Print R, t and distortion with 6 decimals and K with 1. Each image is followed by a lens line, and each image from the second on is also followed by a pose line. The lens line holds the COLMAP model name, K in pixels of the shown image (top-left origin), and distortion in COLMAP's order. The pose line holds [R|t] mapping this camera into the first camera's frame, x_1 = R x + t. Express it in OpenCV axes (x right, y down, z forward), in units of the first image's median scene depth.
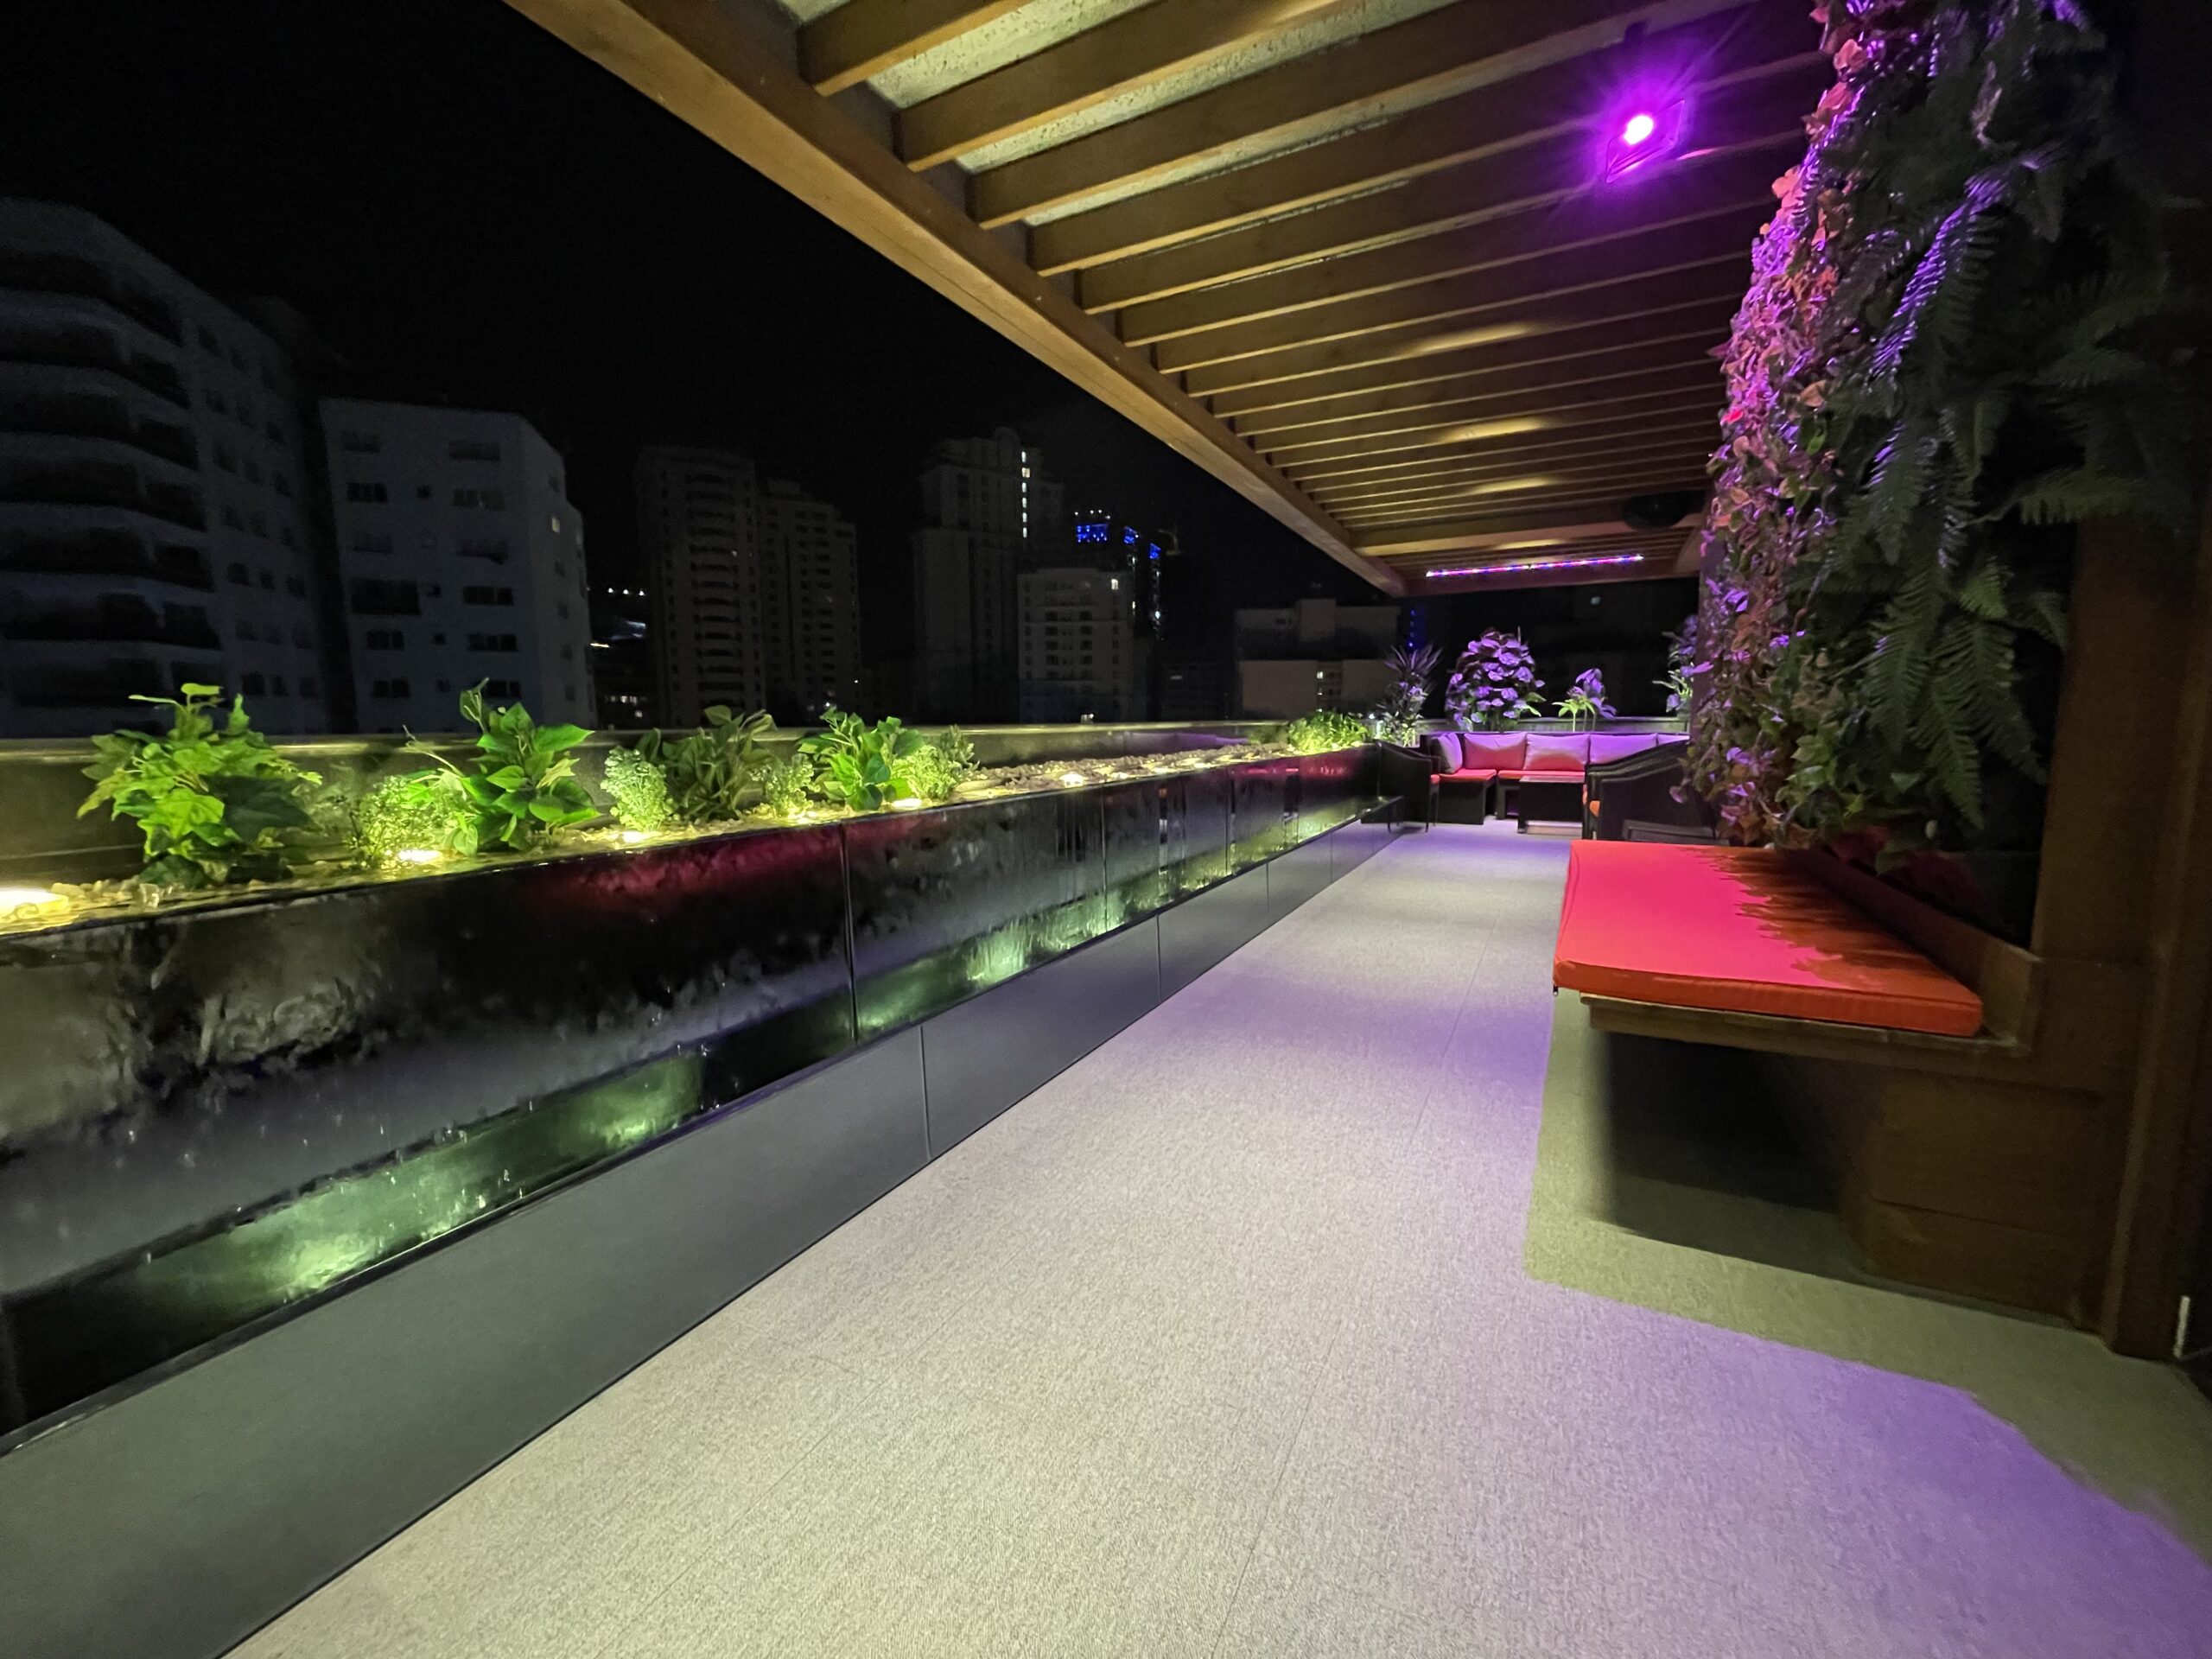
lens RADIAL K [[891.3, 0, 1107.9], [0, 891.3, 832.1], [0, 0, 1]] dist [-0.002742, 0.000302]
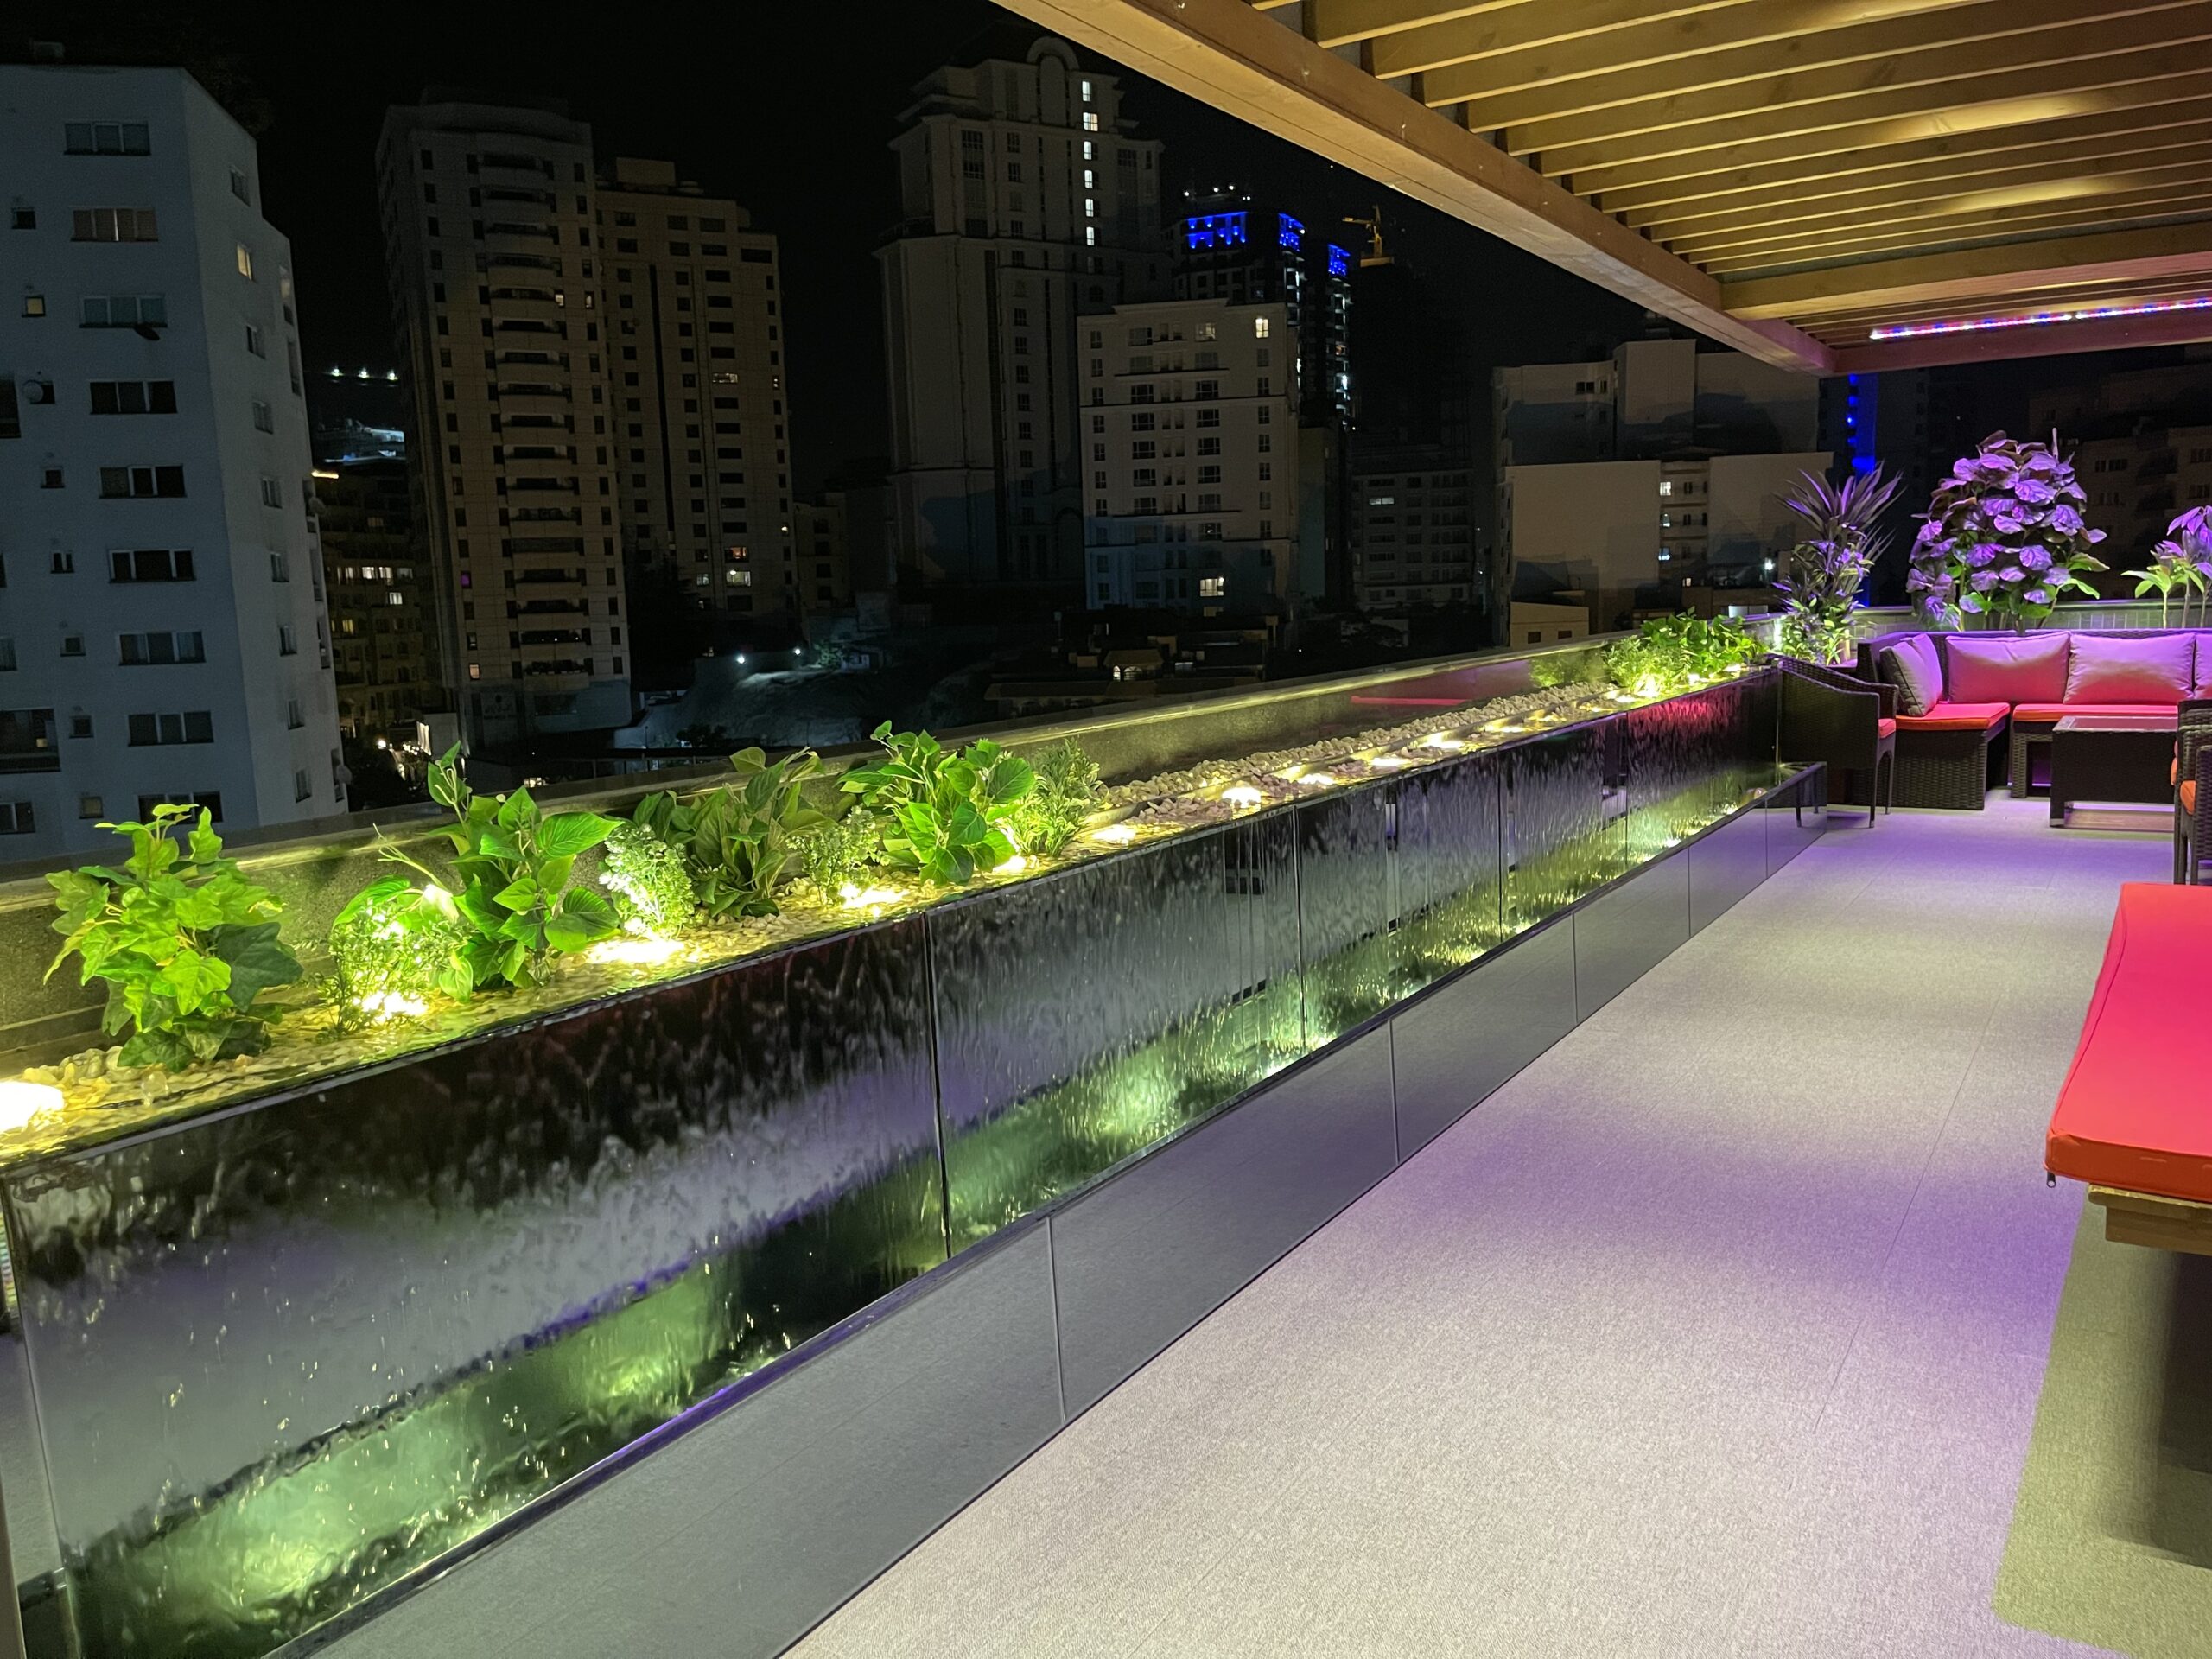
lens RADIAL K [[1673.4, 0, 1111.6], [0, 1673.4, 828.9], [0, 0, 1]] dist [0.065832, -0.069376]
pose [[0.996256, -0.015106, -0.085123, -0.031181], [0.016581, 0.999724, 0.016649, -0.054139], [0.084848, -0.017998, 0.996231, -0.136861]]
